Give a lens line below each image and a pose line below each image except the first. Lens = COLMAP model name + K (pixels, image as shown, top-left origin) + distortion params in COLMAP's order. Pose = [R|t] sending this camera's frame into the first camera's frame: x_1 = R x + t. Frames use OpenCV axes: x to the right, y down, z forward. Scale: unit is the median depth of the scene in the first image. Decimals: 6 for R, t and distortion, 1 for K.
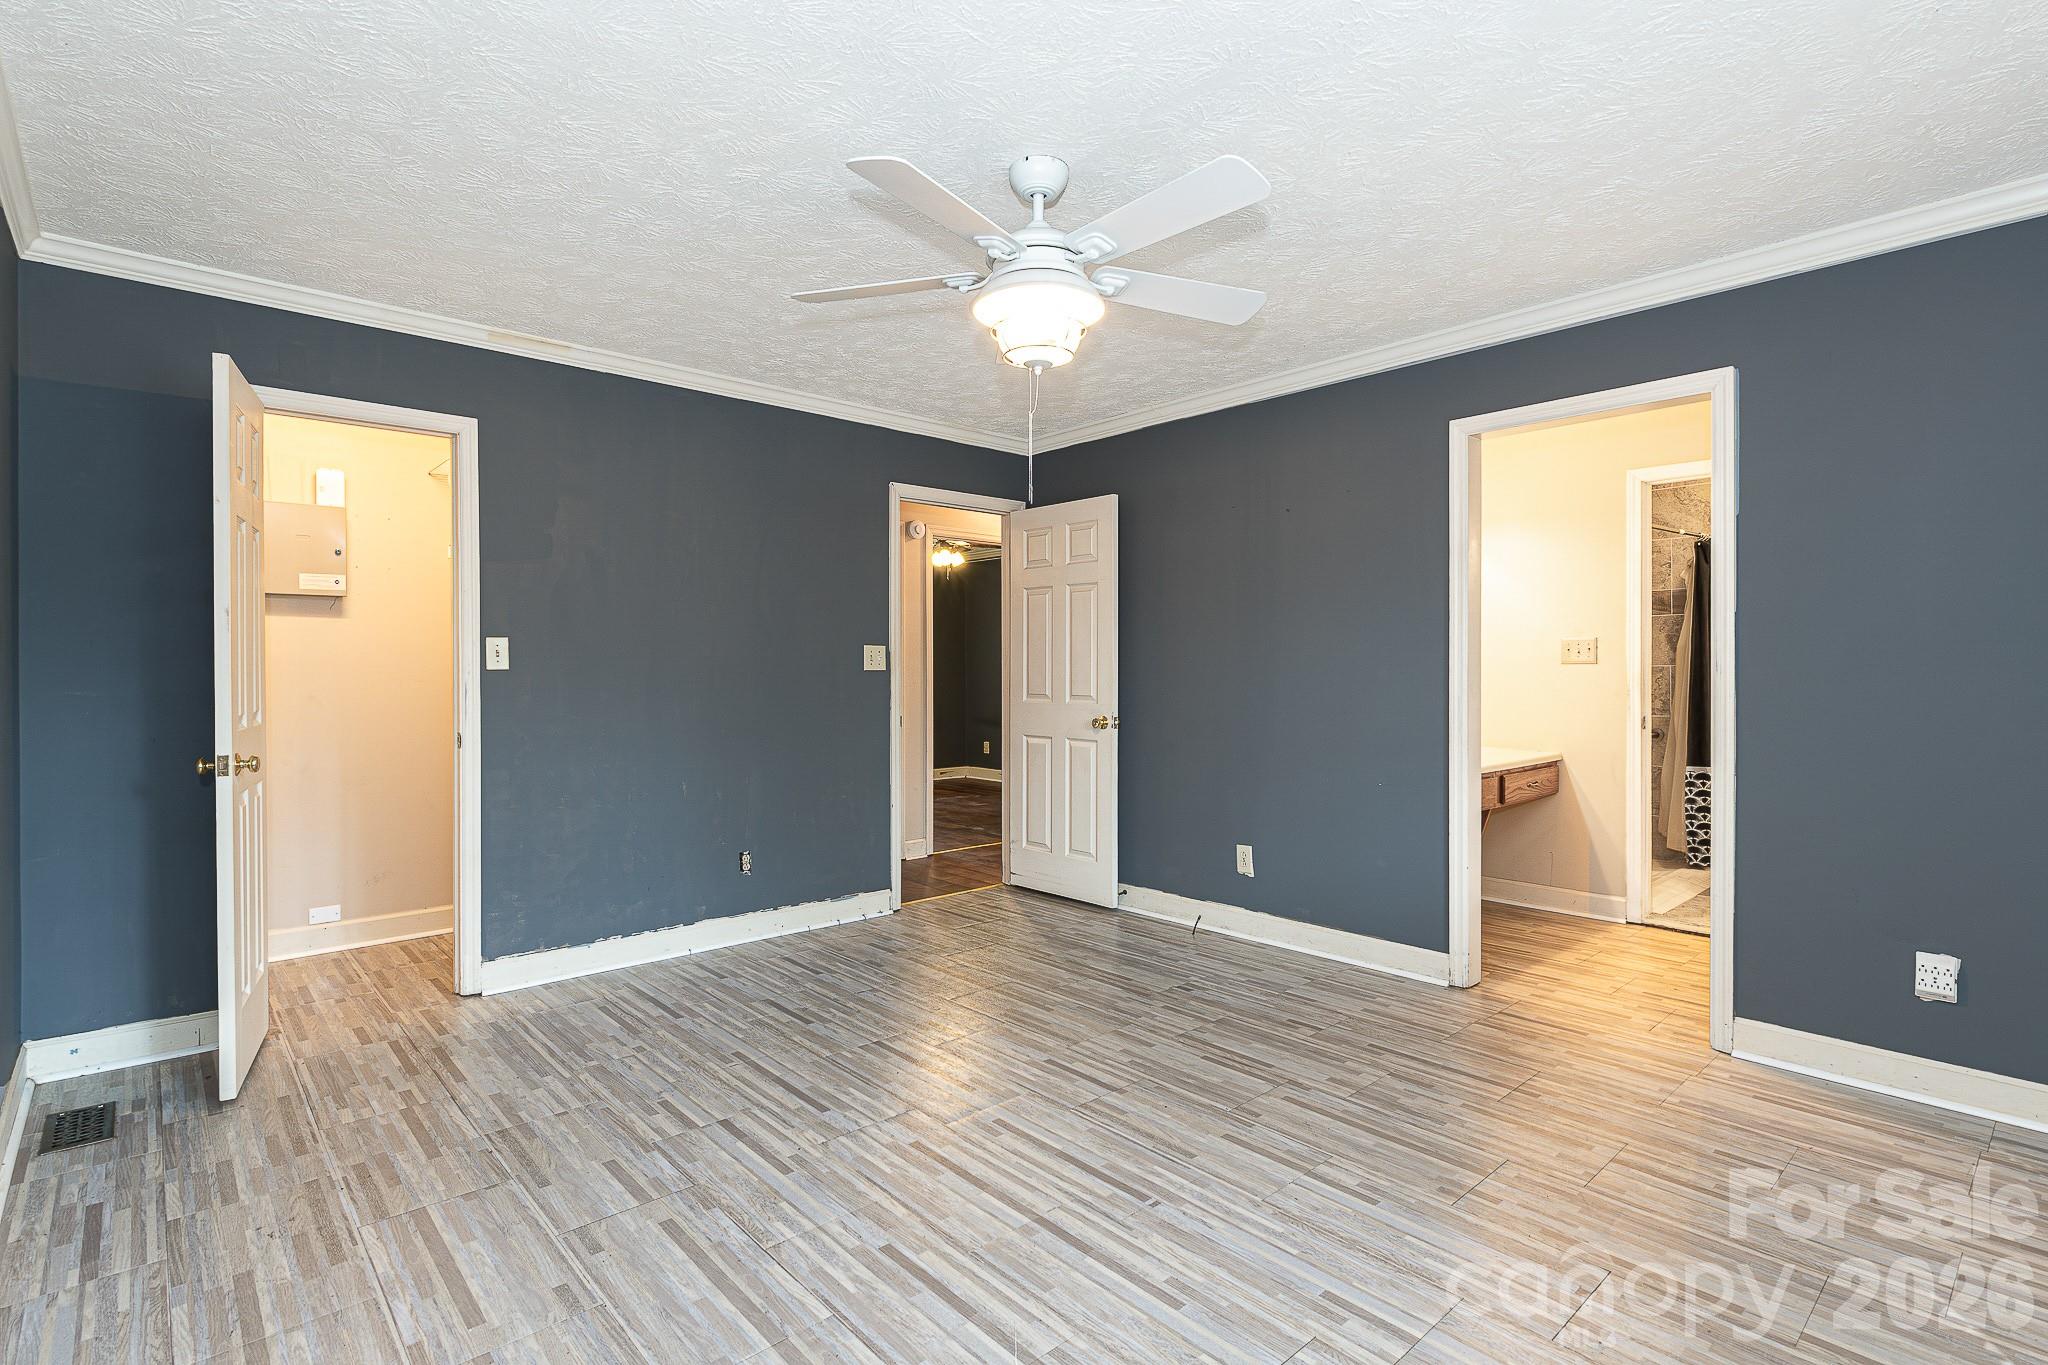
lens RADIAL K [[984.8, 0, 1027.5], [0, 984.8, 666.1], [0, 0, 1]] dist [0.000561, 0.000003]
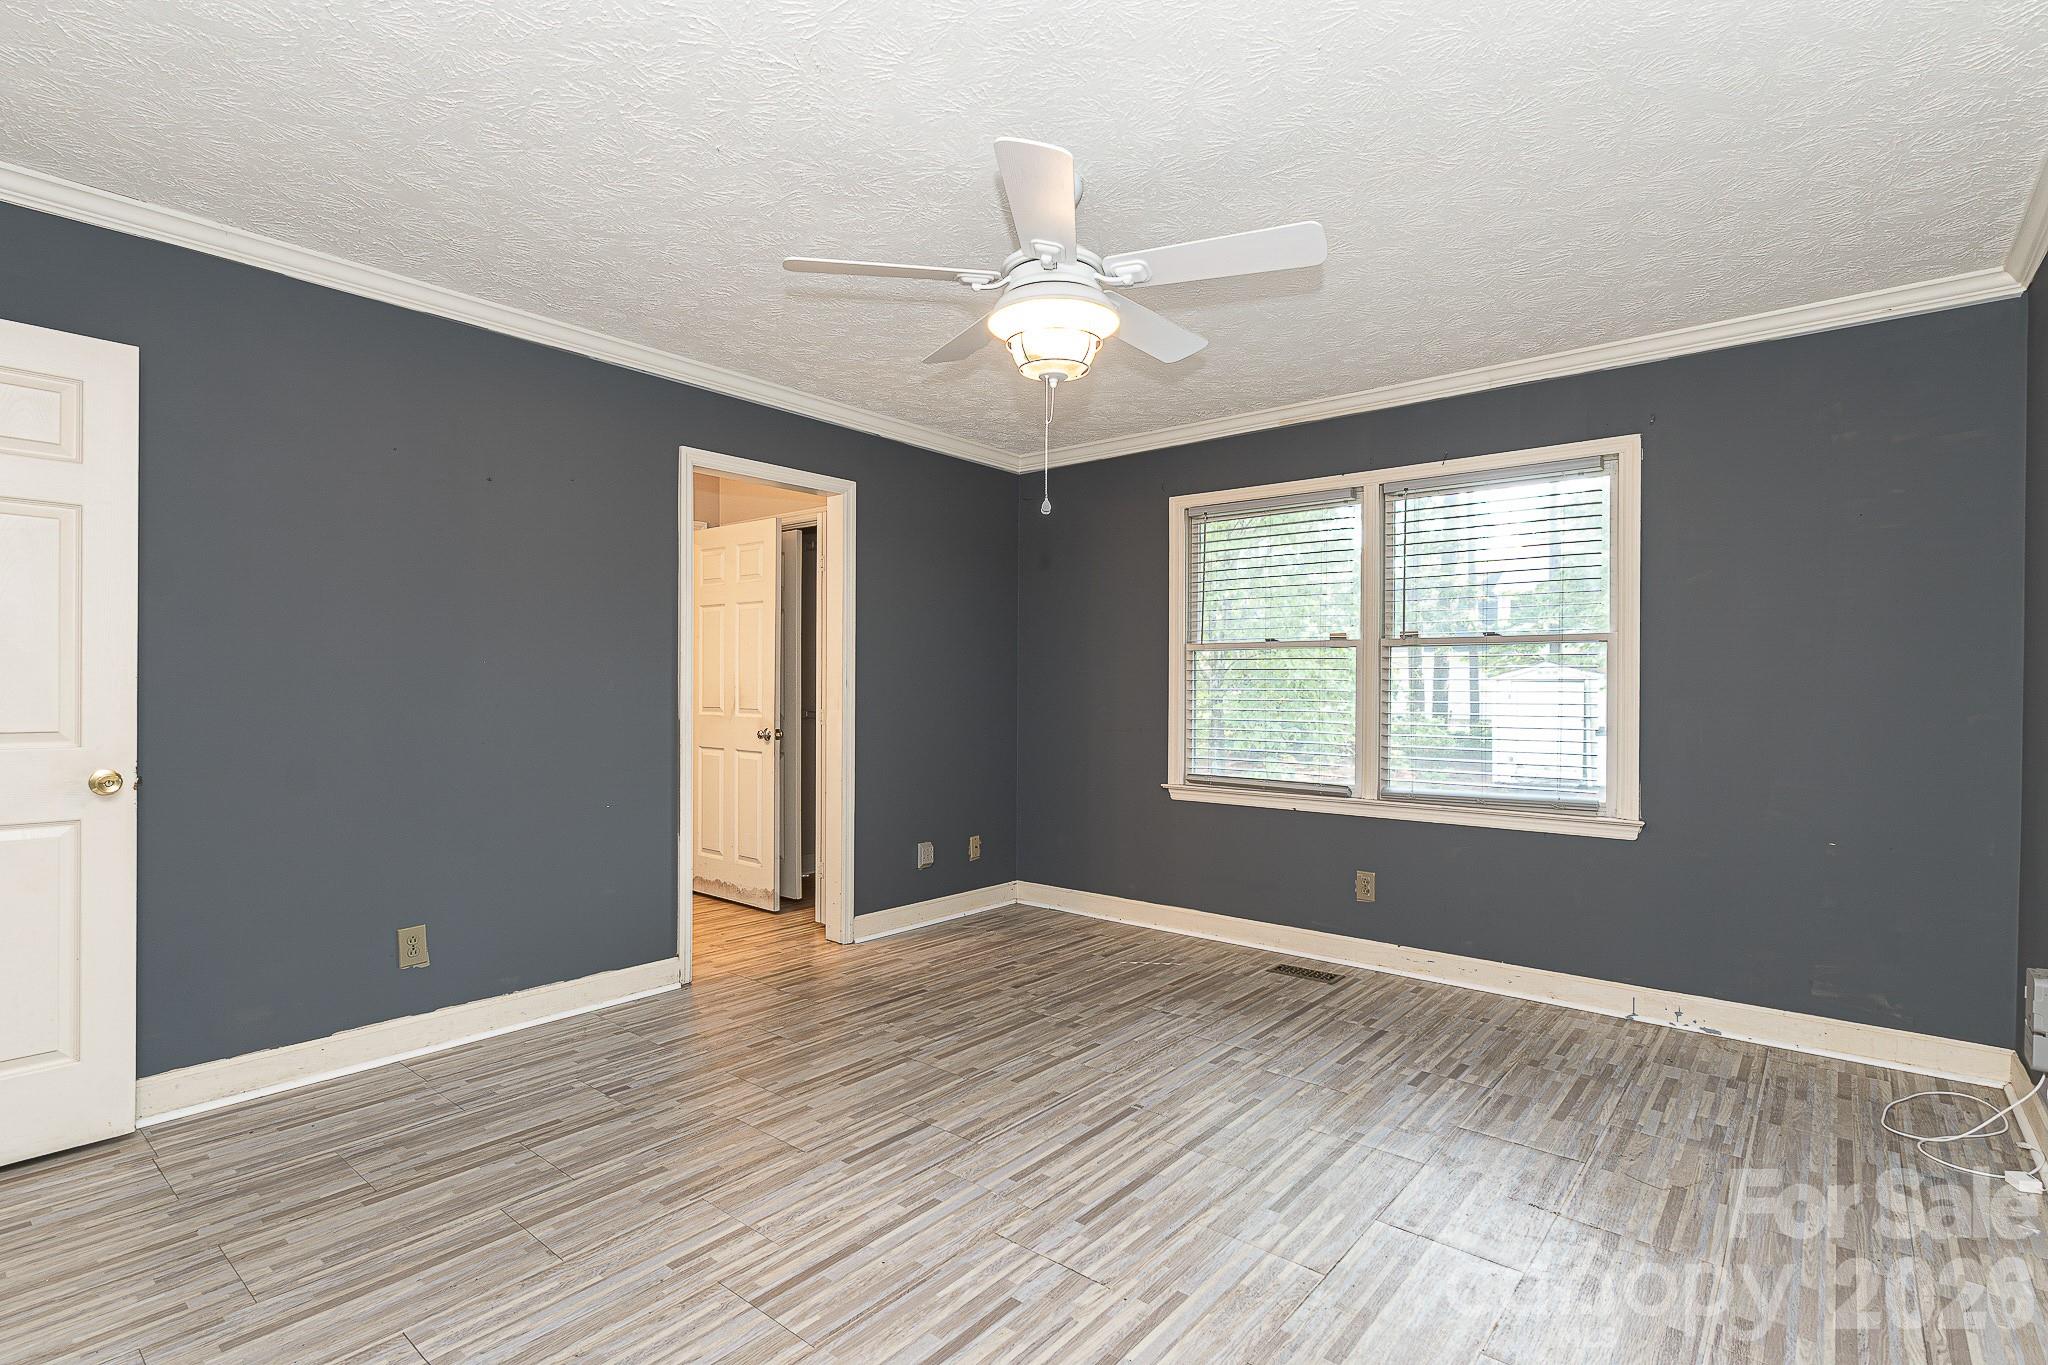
lens RADIAL K [[984.8, 0, 1027.5], [0, 984.8, 666.1], [0, 0, 1]] dist [0.000561, 0.000003]
pose [[-0.141502, 0.022221, 0.989689, -0.781697], [-0.006331, 0.999707, -0.023351, 0.010565], [-0.989918, -0.009570, -0.141320, 0.934584]]
